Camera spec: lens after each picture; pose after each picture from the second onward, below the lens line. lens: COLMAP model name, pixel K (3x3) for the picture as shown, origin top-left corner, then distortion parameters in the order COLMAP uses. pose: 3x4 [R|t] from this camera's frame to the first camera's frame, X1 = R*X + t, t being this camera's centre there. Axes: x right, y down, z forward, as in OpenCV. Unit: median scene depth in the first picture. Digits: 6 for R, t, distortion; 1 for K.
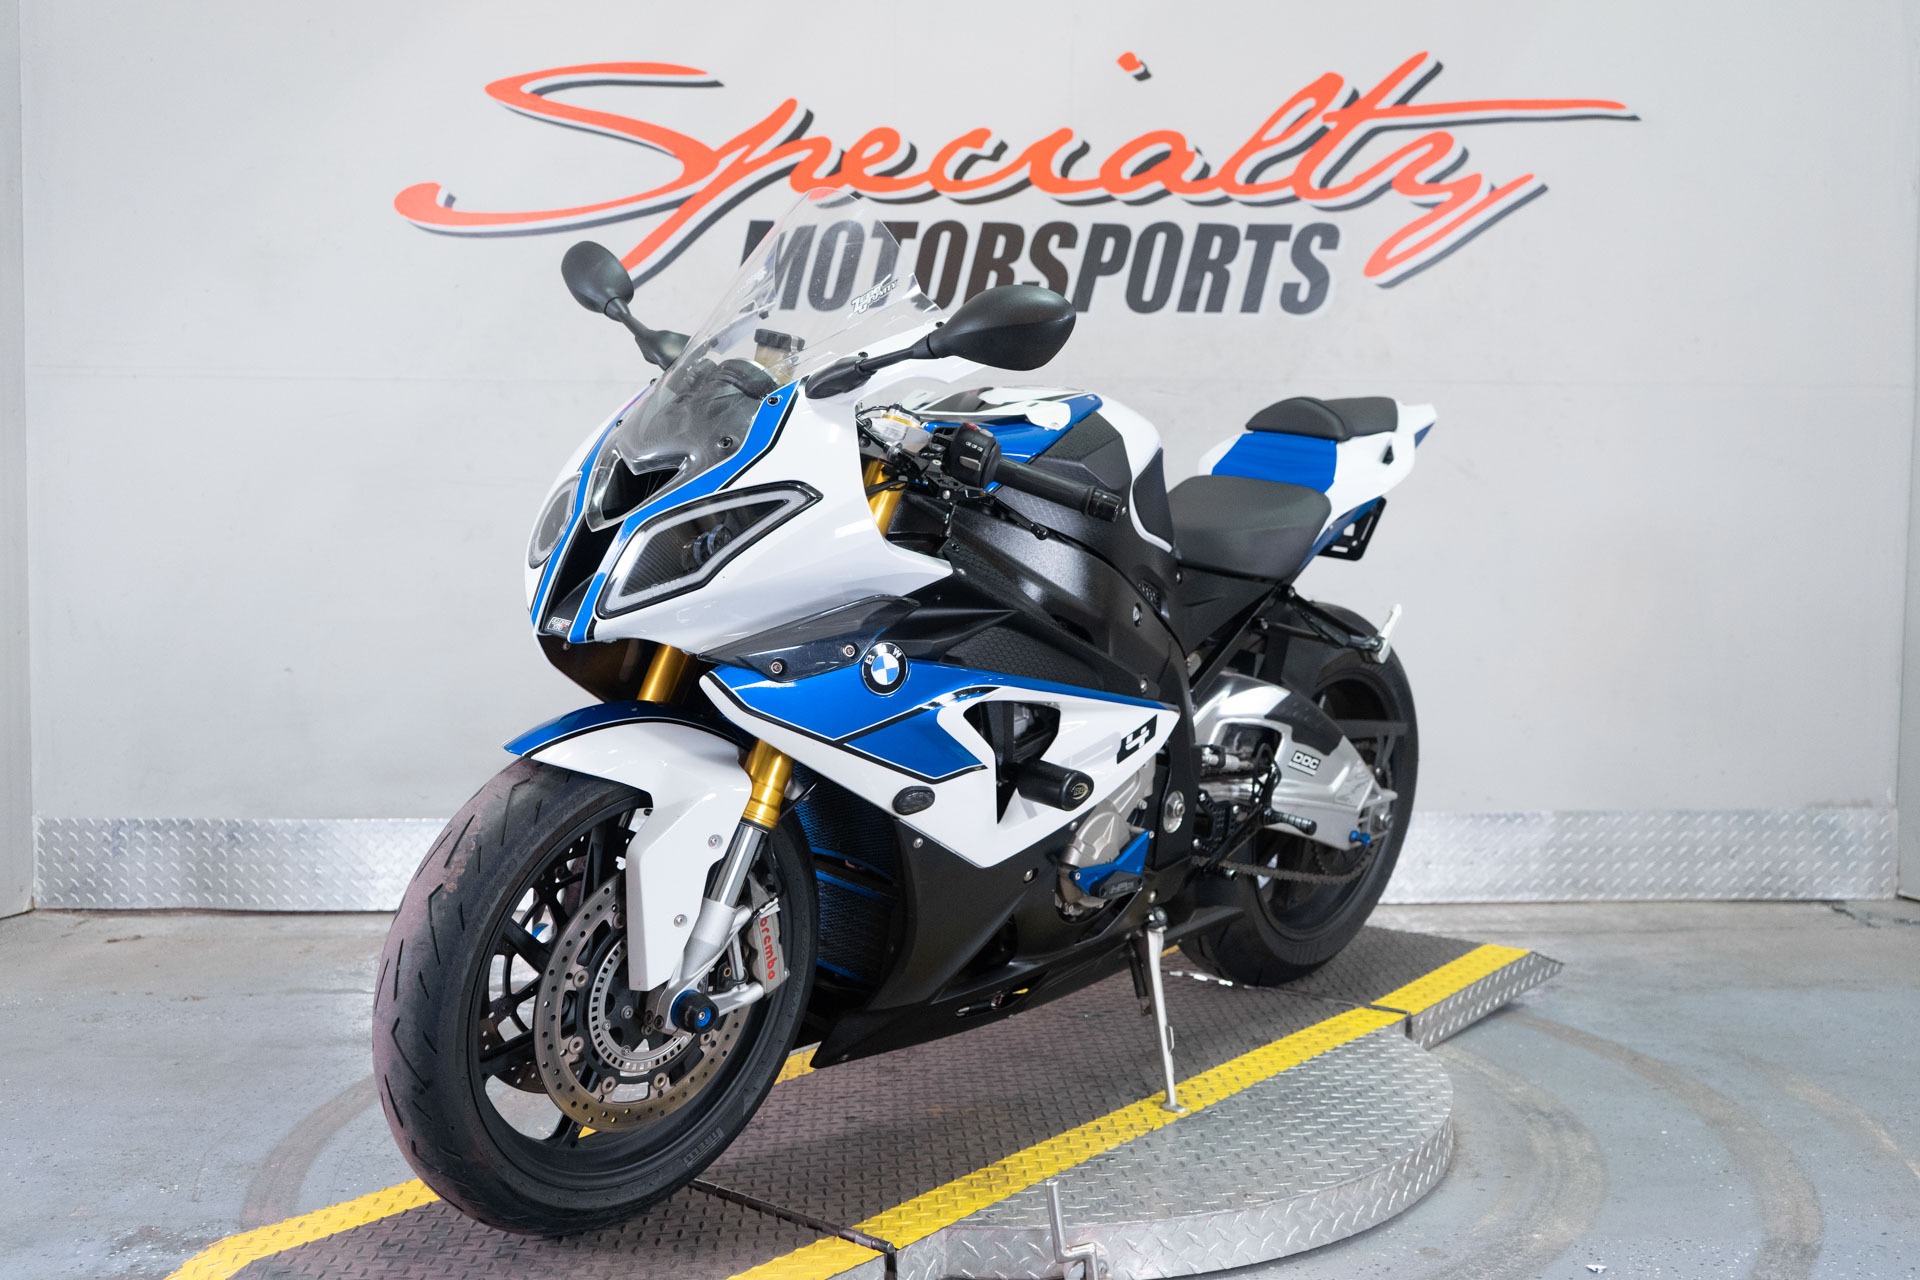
lens RADIAL K [[1886.7, 0, 962.2], [0, 1886.7, 635.3], [0, 0, 1]] dist [0.001287, 0.000000]
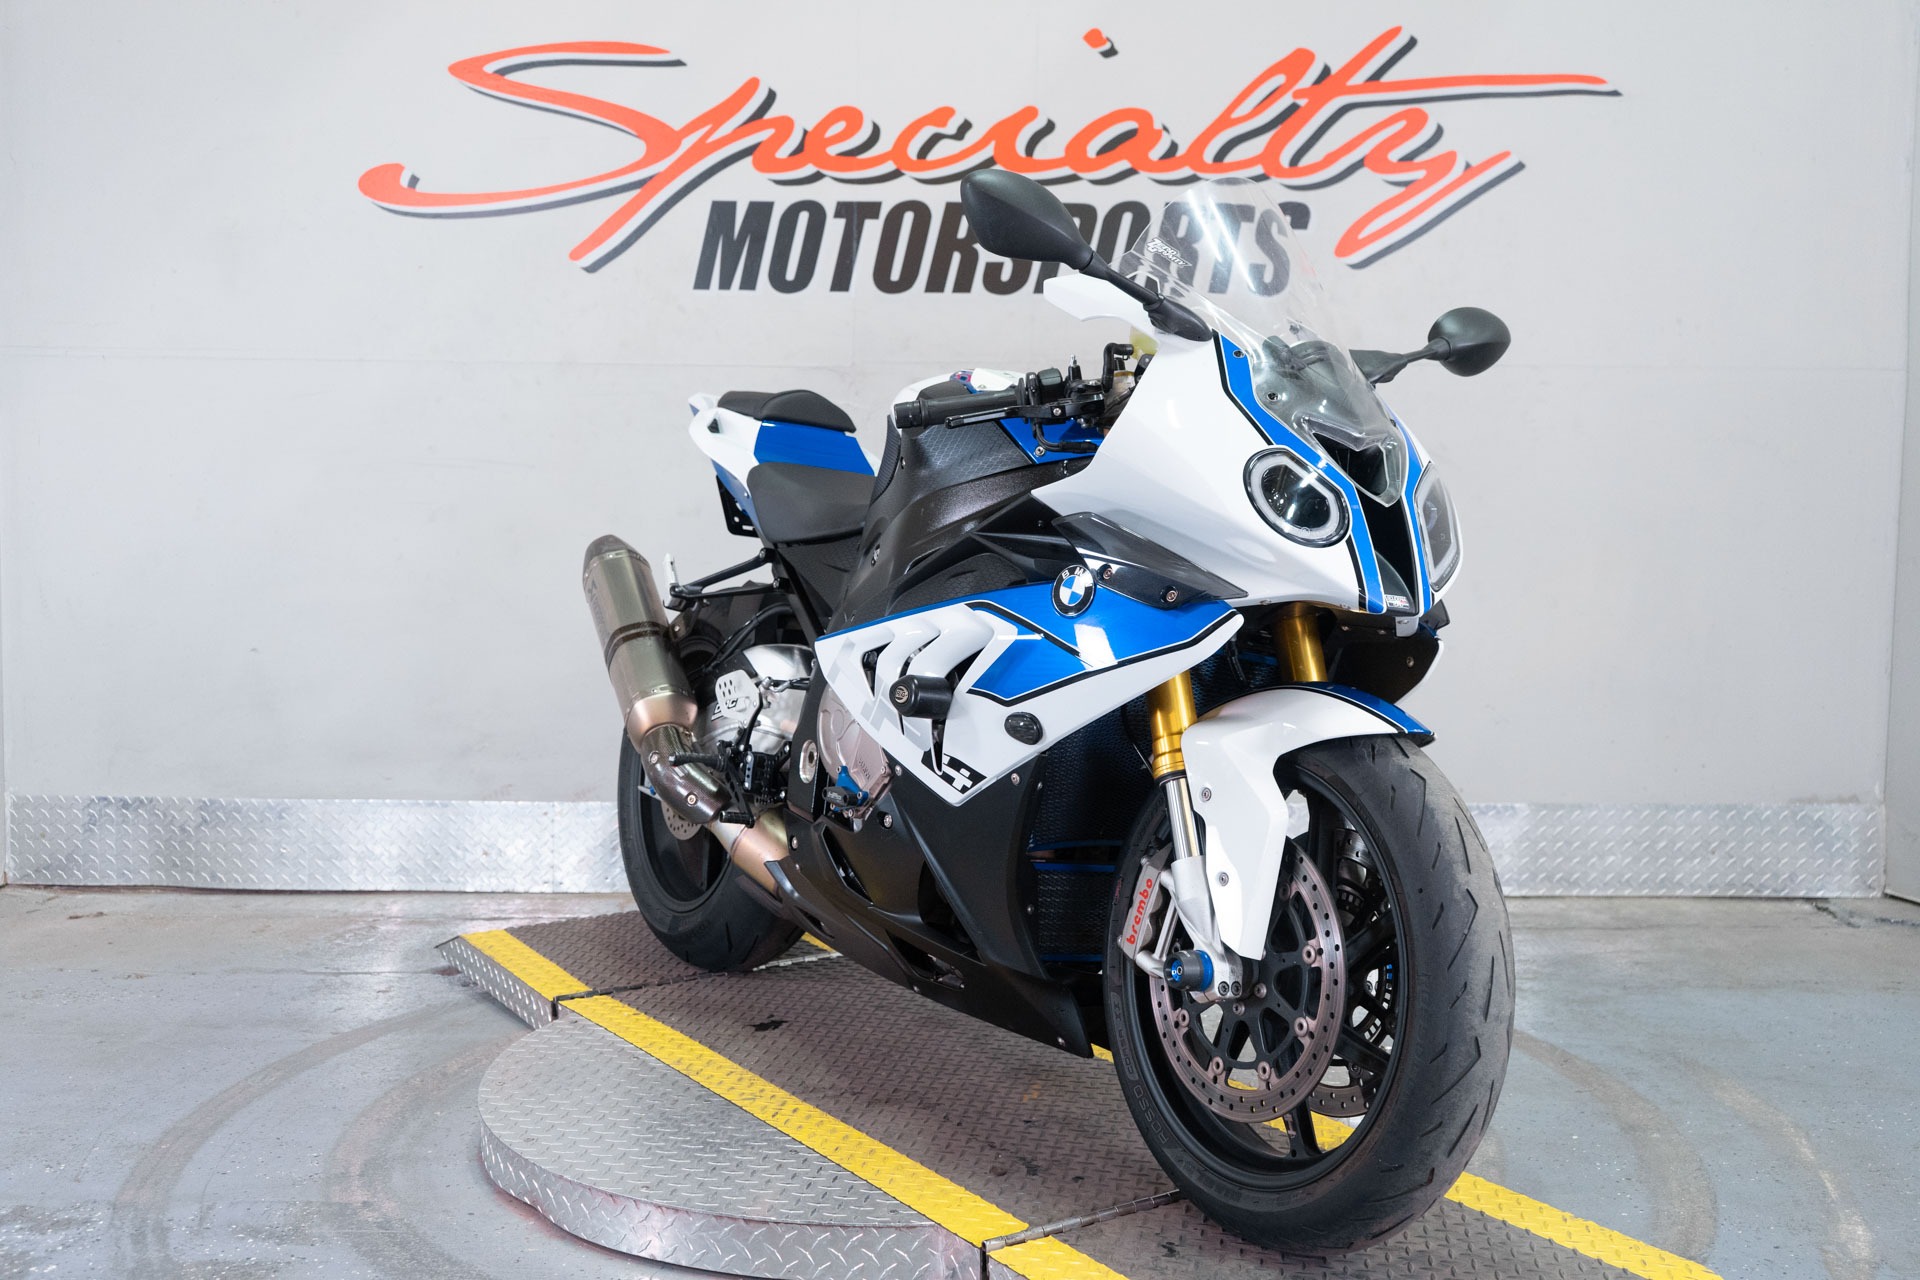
lens RADIAL K [[1886.7, 0, 949.4], [0, 1886.7, 635.4], [0, 0, 1]] dist [0.001287, 0.000000]
pose [[0.999194, 0.006928, -0.039535, 0.053197], [-0.006574, 0.999937, 0.009077, -0.001081], [0.039596, -0.008810, 0.999177, 0.011239]]
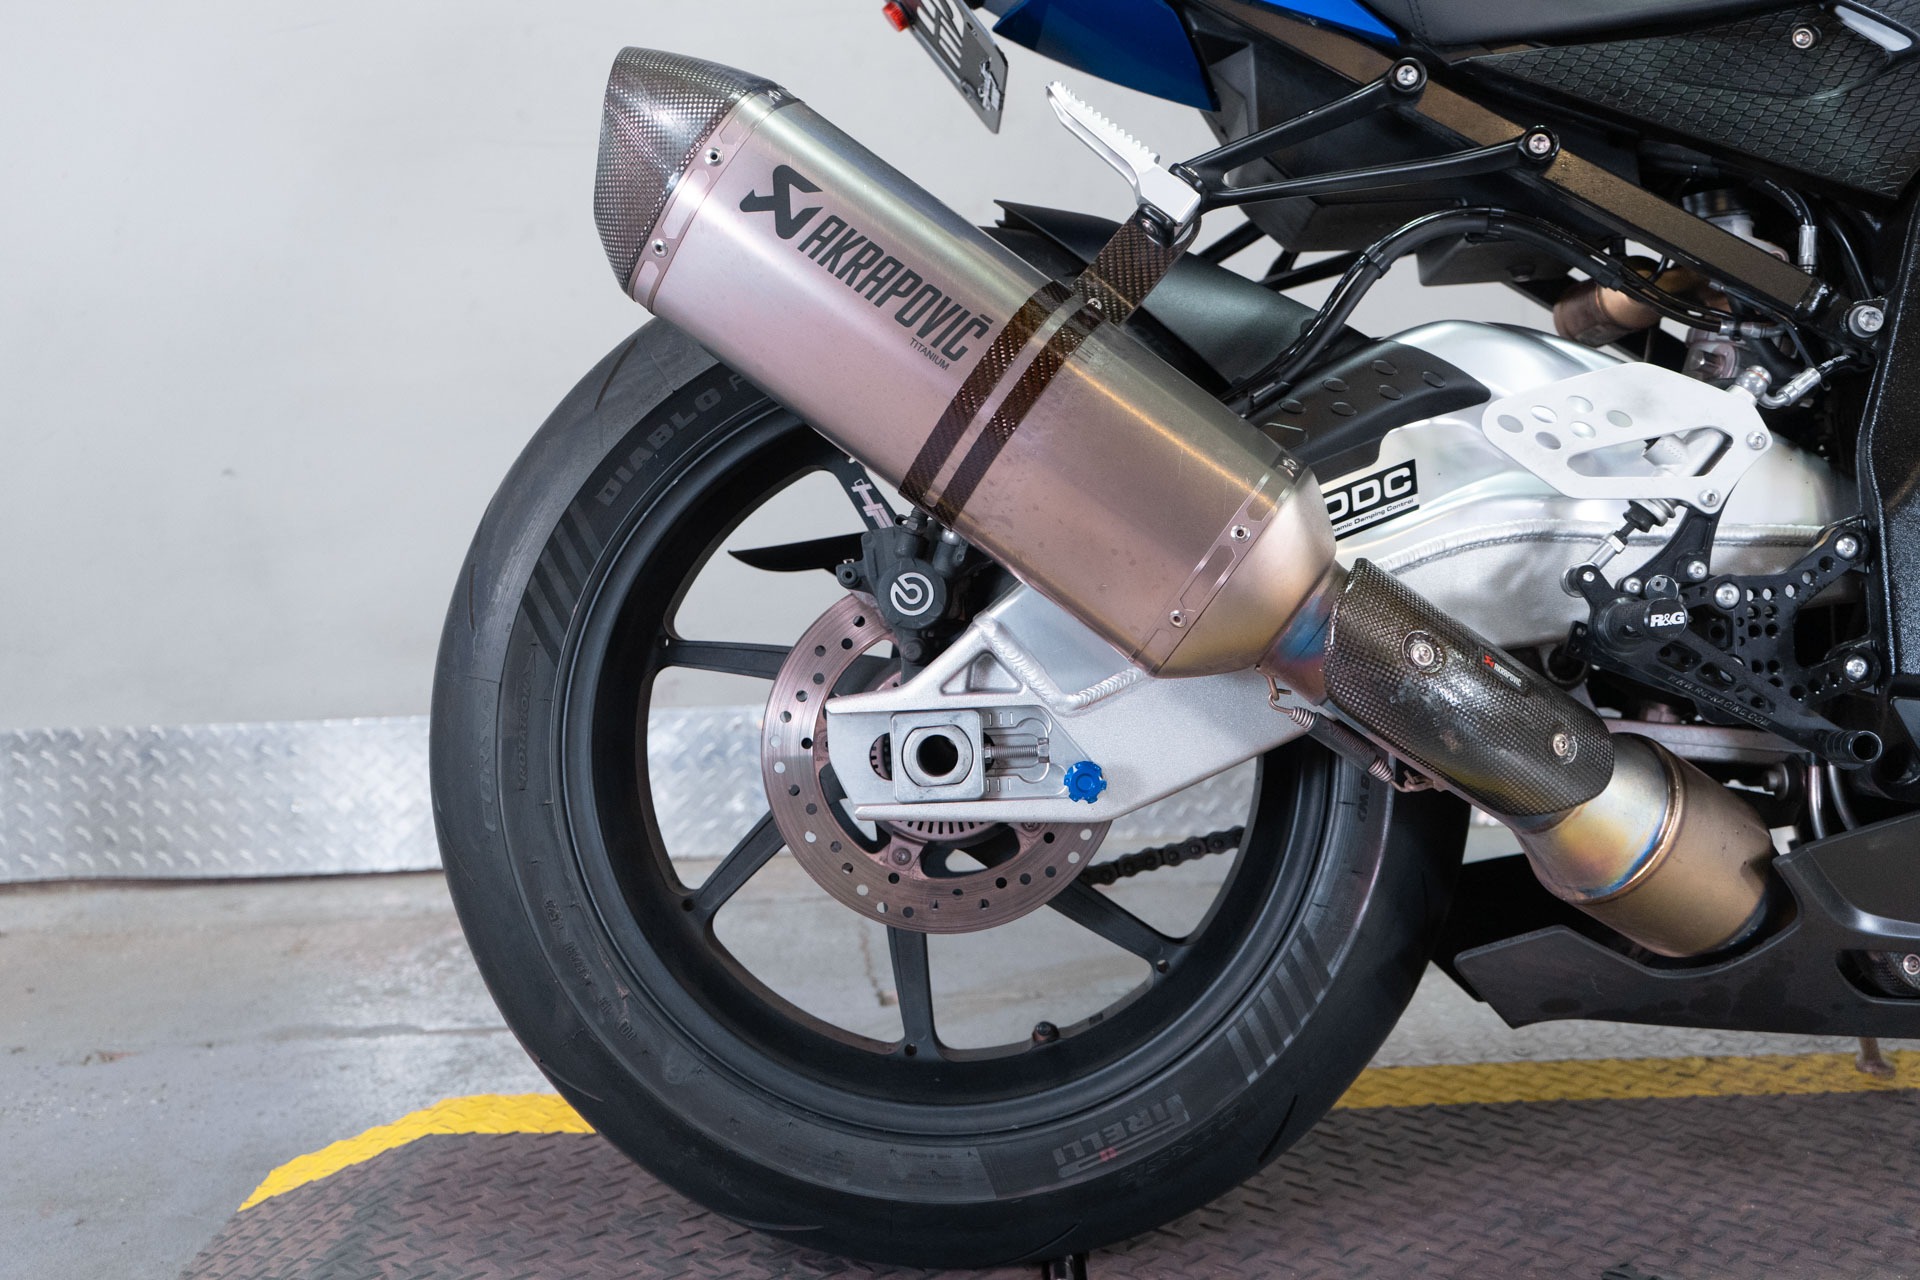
lens RADIAL K [[2125.7, 0, 956.1], [0, 2125.7, 636.5], [0, 0, 1]] dist [0.024006, 0.000000]
pose [[0.999386, -0.034208, 0.007514, -0.139178], [0.033717, 0.997754, 0.057877, 0.039547], [-0.009477, -0.057588, 0.998295, 0.335951]]
